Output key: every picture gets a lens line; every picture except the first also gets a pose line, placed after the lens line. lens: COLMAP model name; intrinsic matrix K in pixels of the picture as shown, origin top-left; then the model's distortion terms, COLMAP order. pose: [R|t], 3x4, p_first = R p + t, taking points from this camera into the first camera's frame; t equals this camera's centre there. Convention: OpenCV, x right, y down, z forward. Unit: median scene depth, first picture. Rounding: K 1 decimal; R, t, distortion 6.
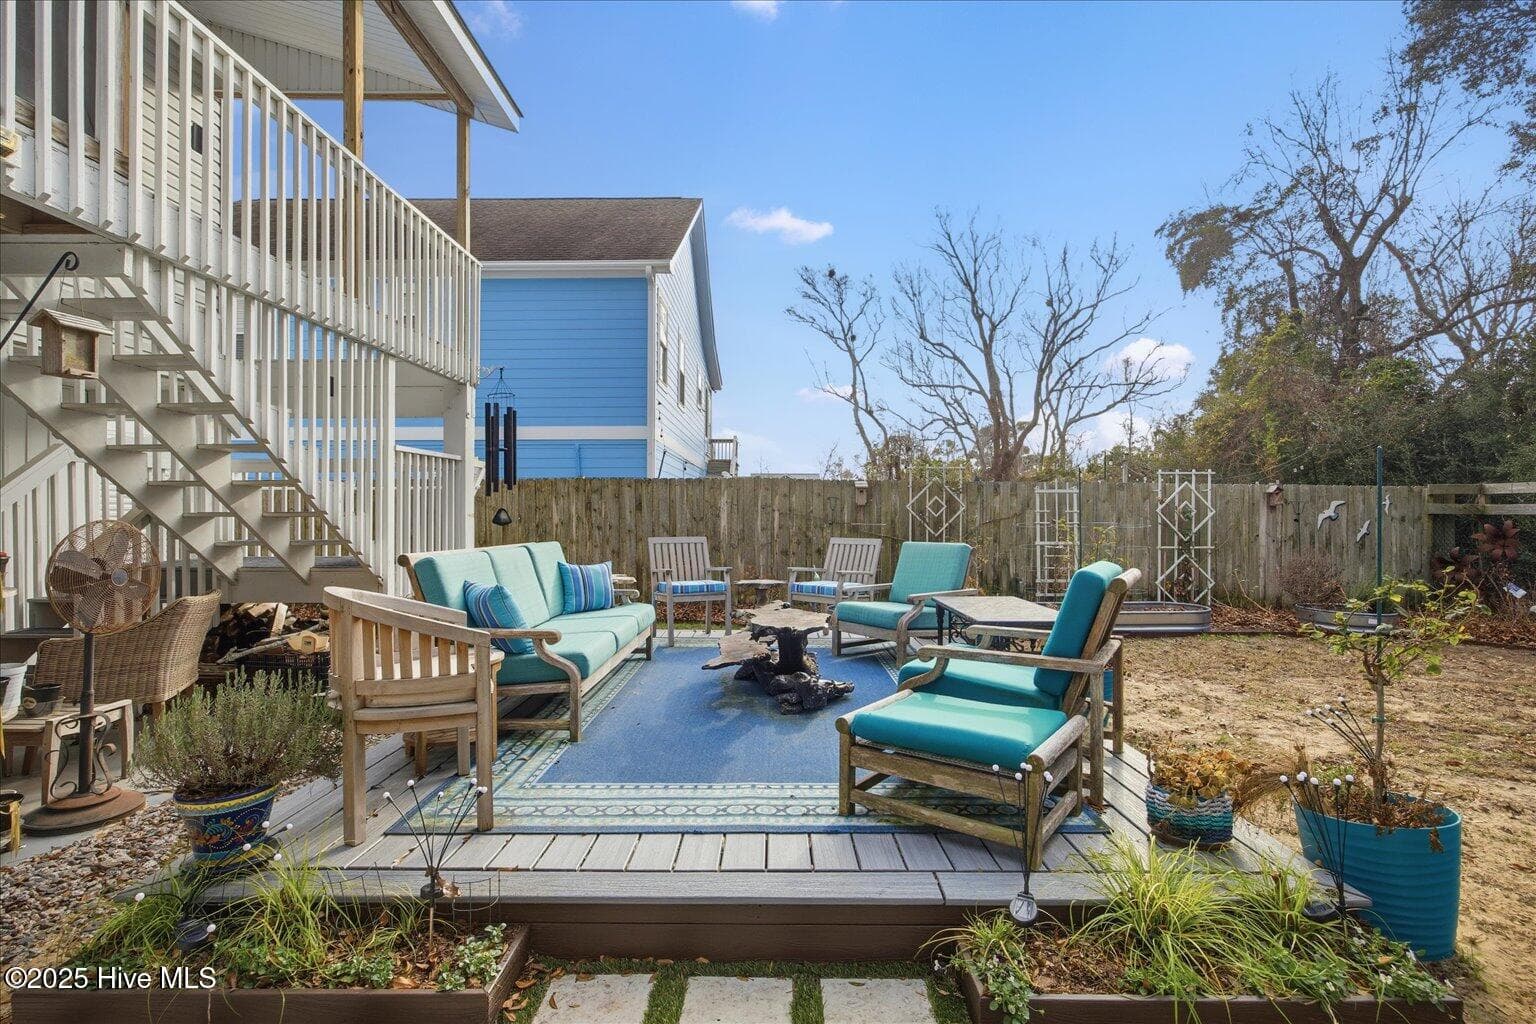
lens RADIAL K [[716.7, 0, 777.5], [0, 716.7, 514.0], [0, 0, 1]] dist [-0.000889, 0.000800]
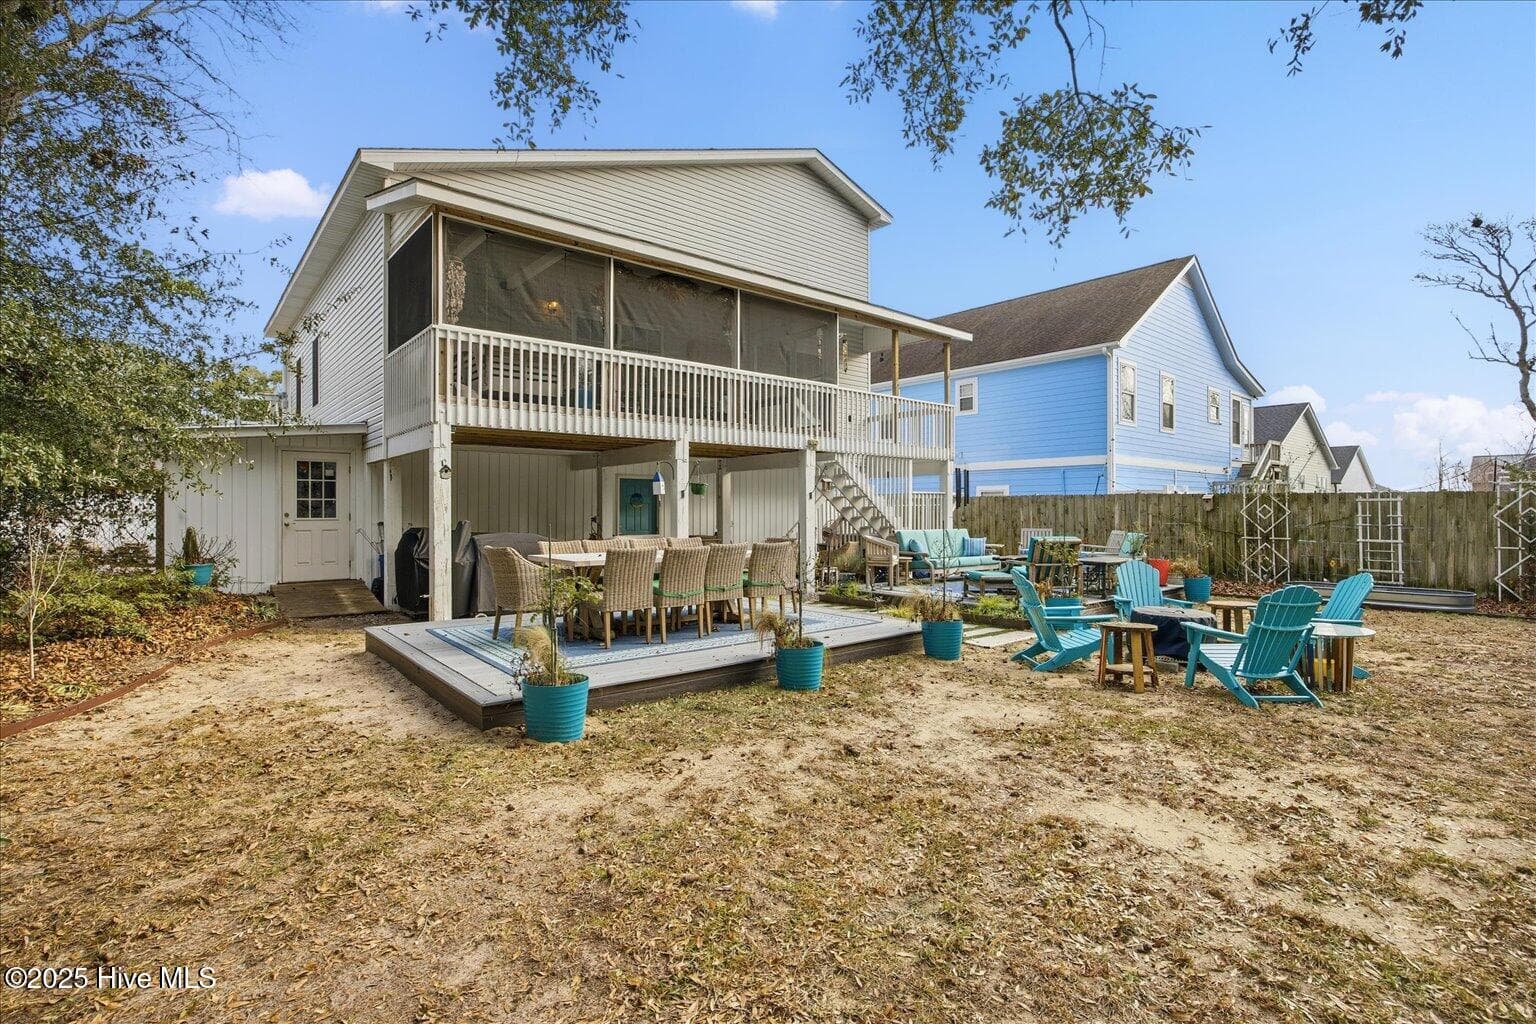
lens RADIAL K [[716.7, 0, 777.5], [0, 716.7, 514.0], [0, 0, 1]] dist [-0.000889, 0.000800]
pose [[0.663546, 0.003991, -0.748125, 0.632467], [0.002141, 0.999972, 0.007233, -0.018123], [0.748132, -0.006401, 0.663519, -0.643194]]
